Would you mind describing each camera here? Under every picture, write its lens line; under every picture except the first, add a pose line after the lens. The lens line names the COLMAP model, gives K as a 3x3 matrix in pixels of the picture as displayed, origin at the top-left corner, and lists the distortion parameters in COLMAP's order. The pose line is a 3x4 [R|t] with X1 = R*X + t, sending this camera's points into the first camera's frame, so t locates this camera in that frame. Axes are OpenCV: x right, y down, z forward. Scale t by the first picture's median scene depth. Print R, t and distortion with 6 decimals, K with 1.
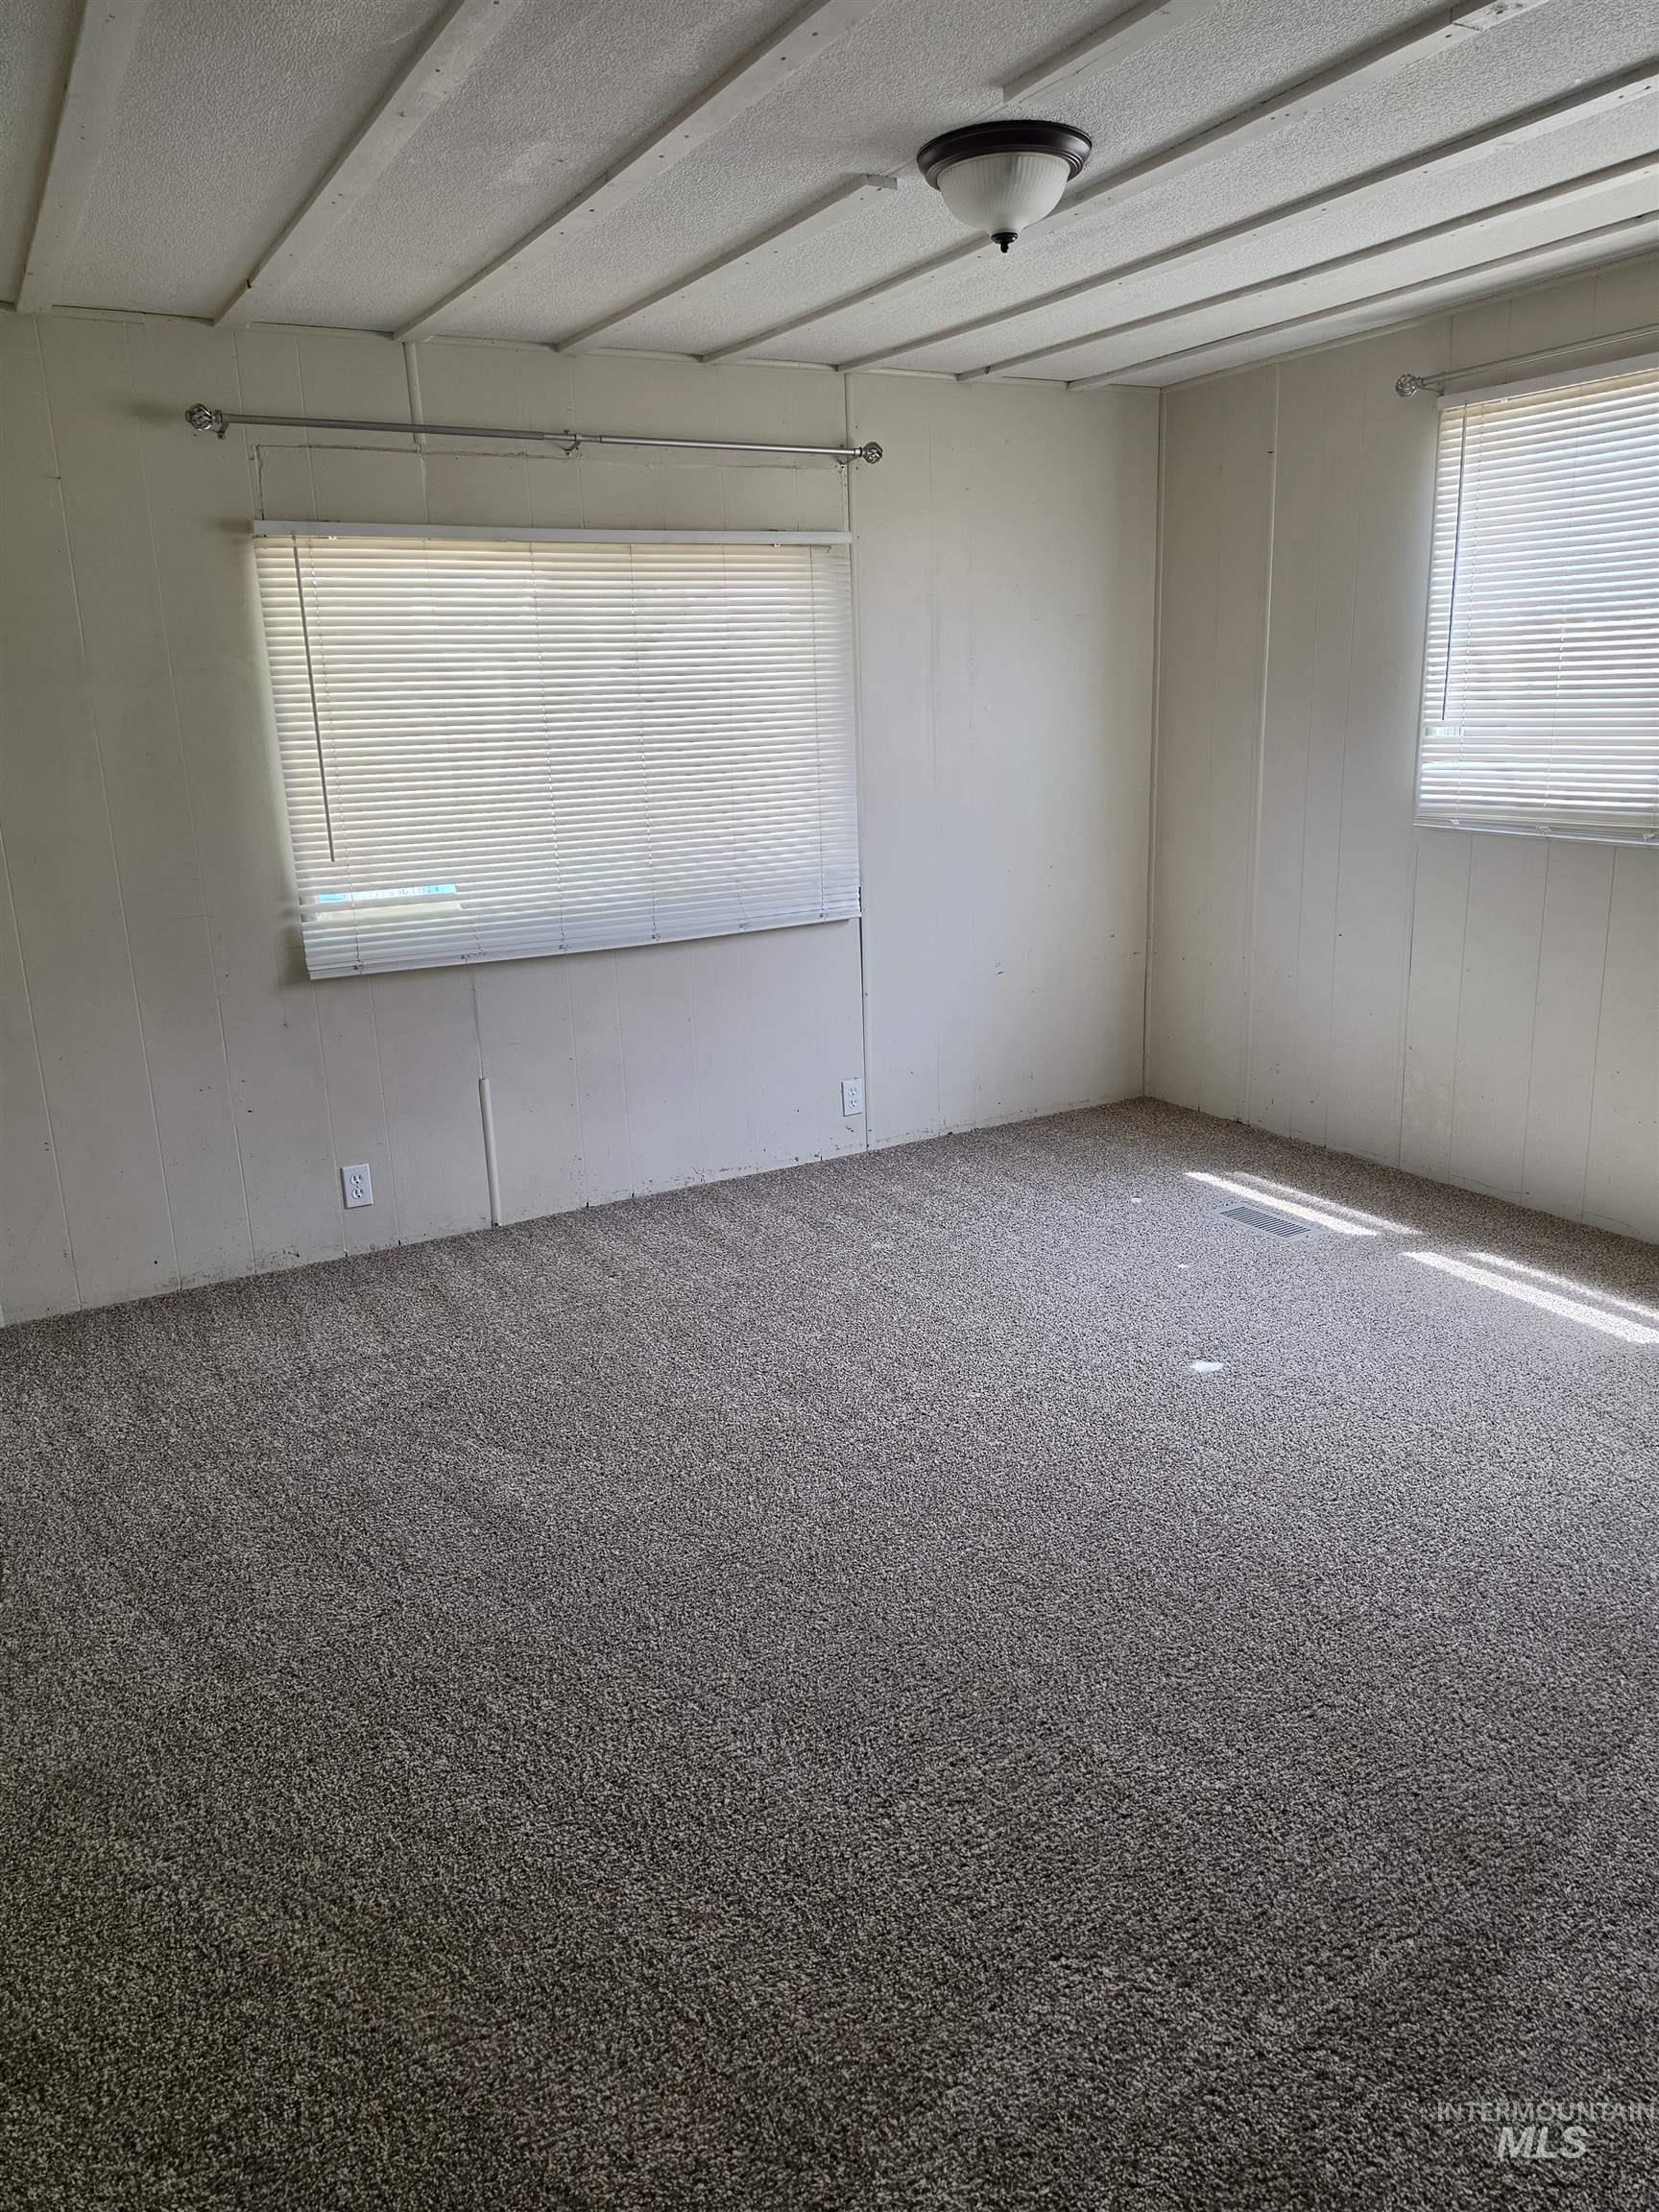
lens RADIAL K [[1510.1, 0, 829.4], [0, 1510.1, 1089.9], [0, 0, 1]] dist [0.117578, -0.192441]
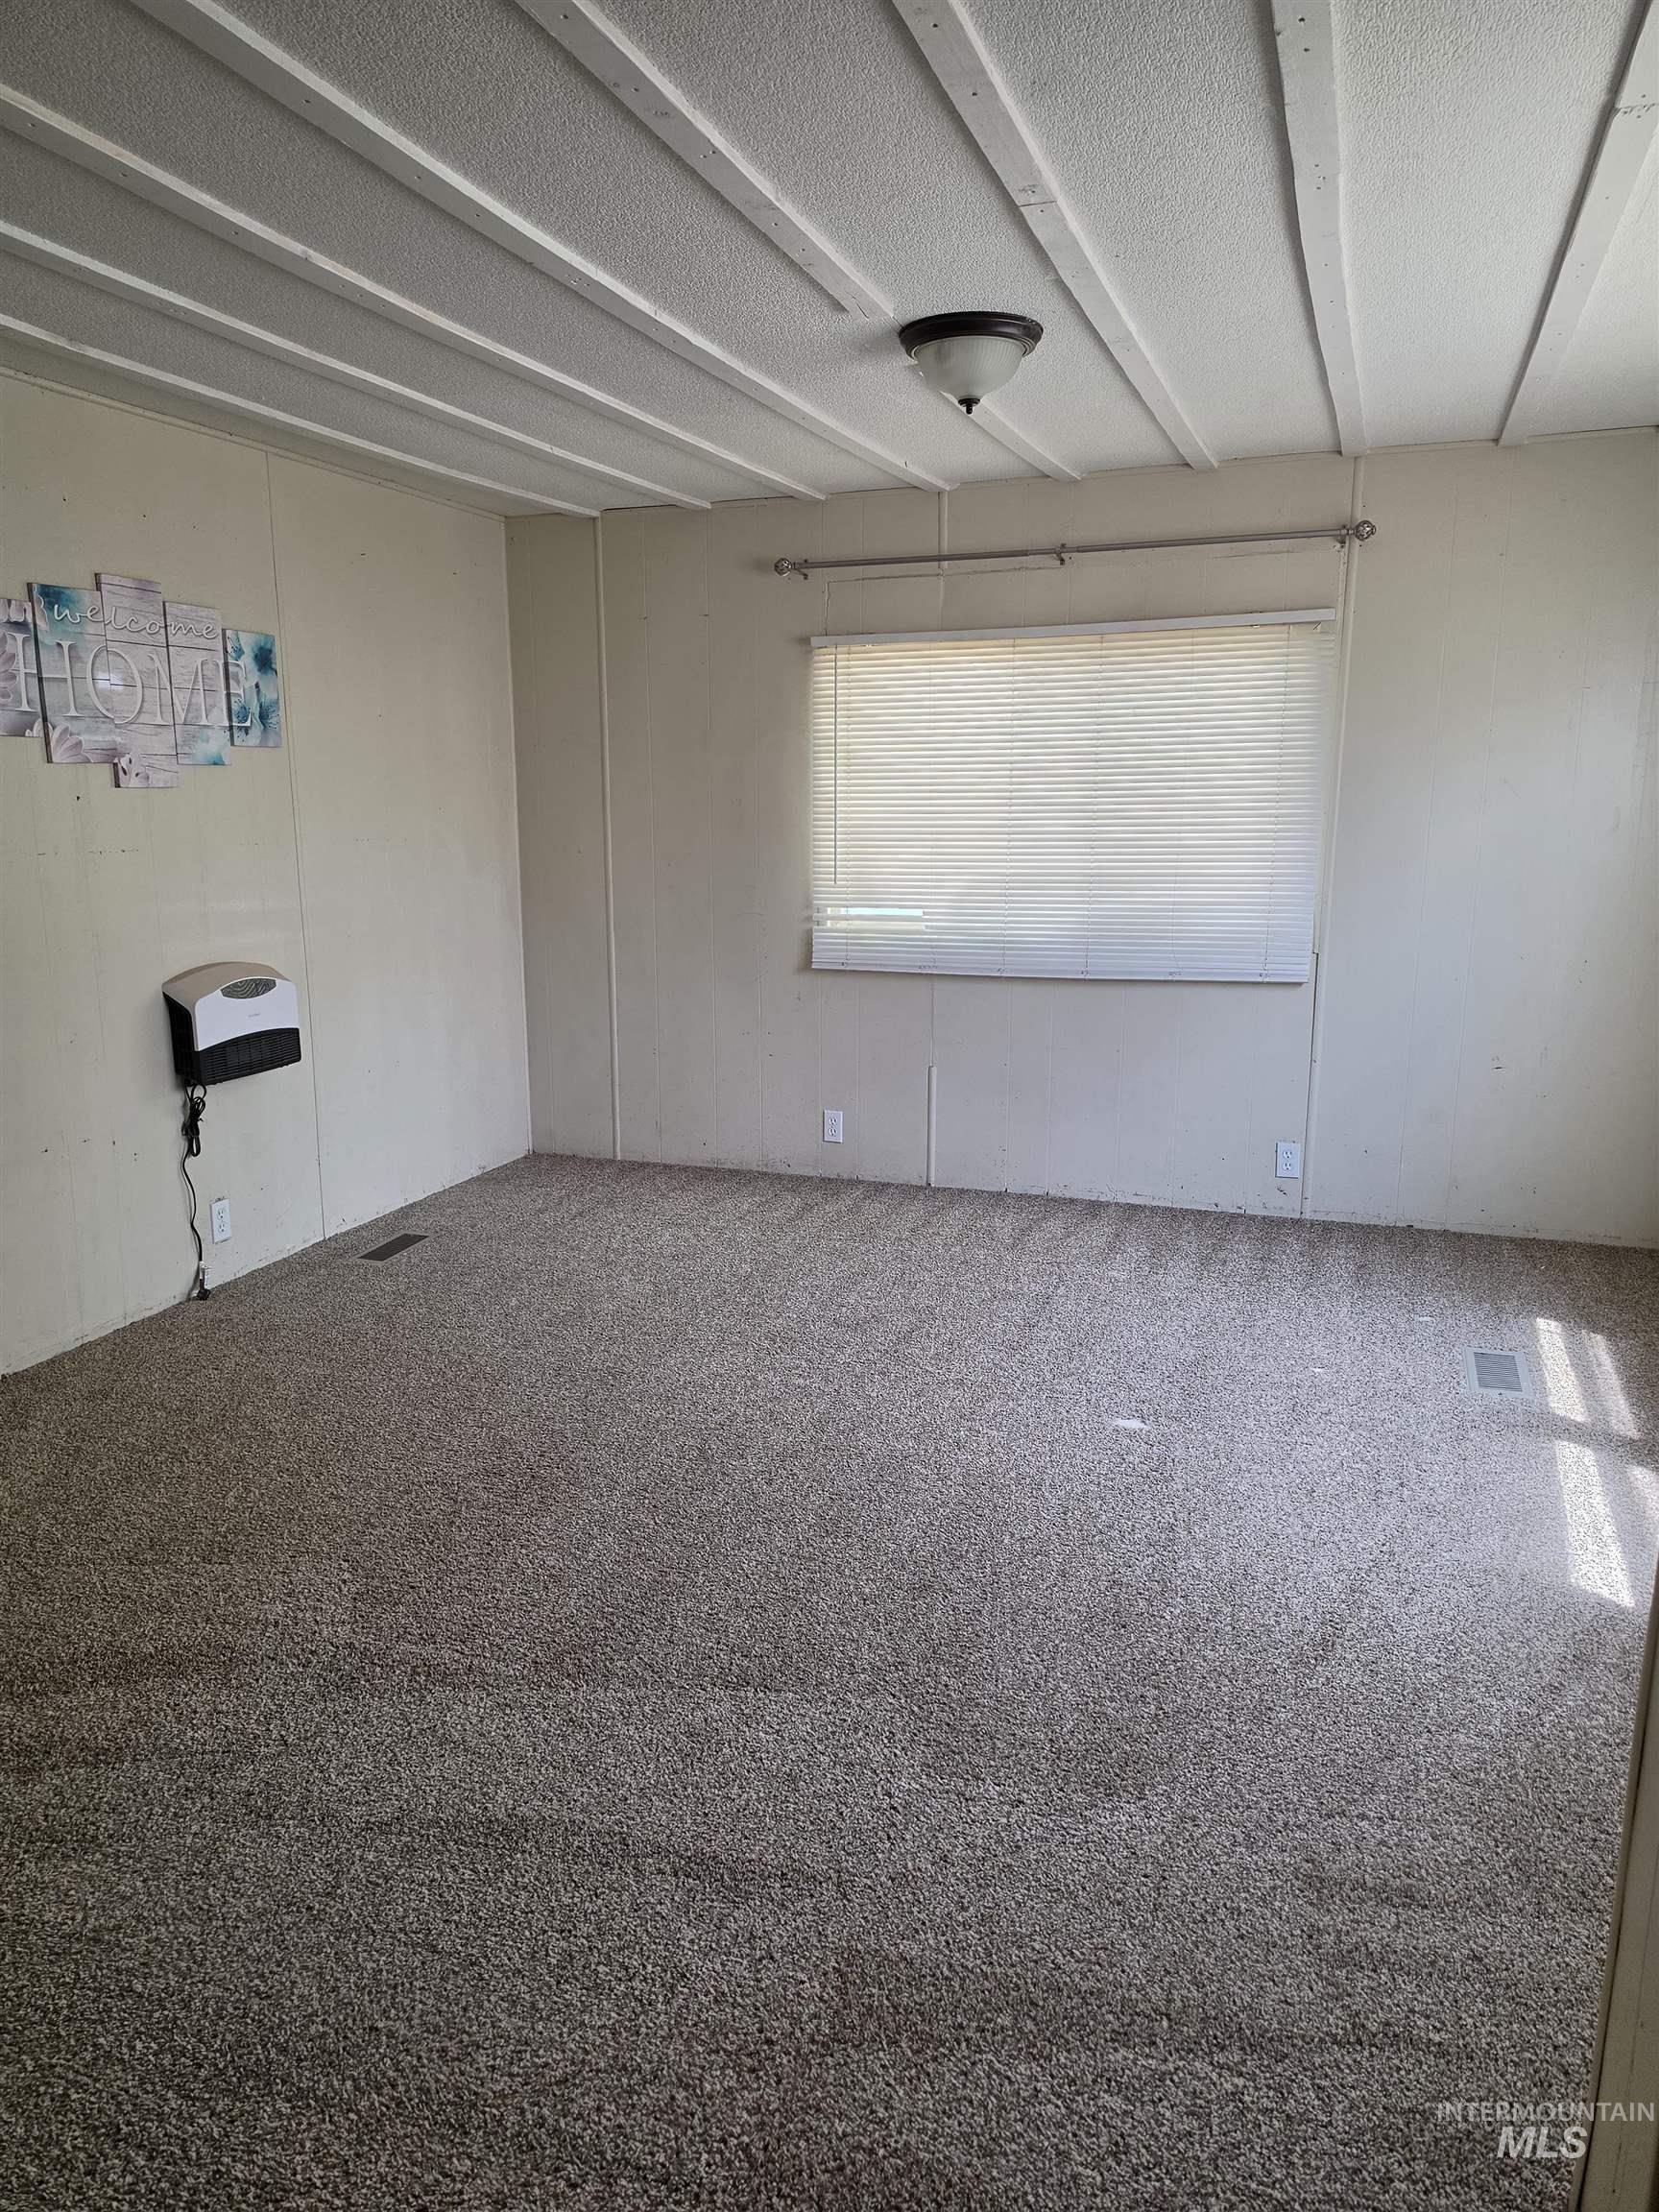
lens RADIAL K [[1534.5, 0, 833.2], [0, 1534.5, 1120.3], [0, 0, 1]] dist [0.086559, -0.112909]
pose [[0.643594, 0.194929, -0.740128, 0.714622], [-0.202261, 0.975963, 0.081161, -0.053857], [0.738158, 0.097464, 0.667551, 0.105411]]
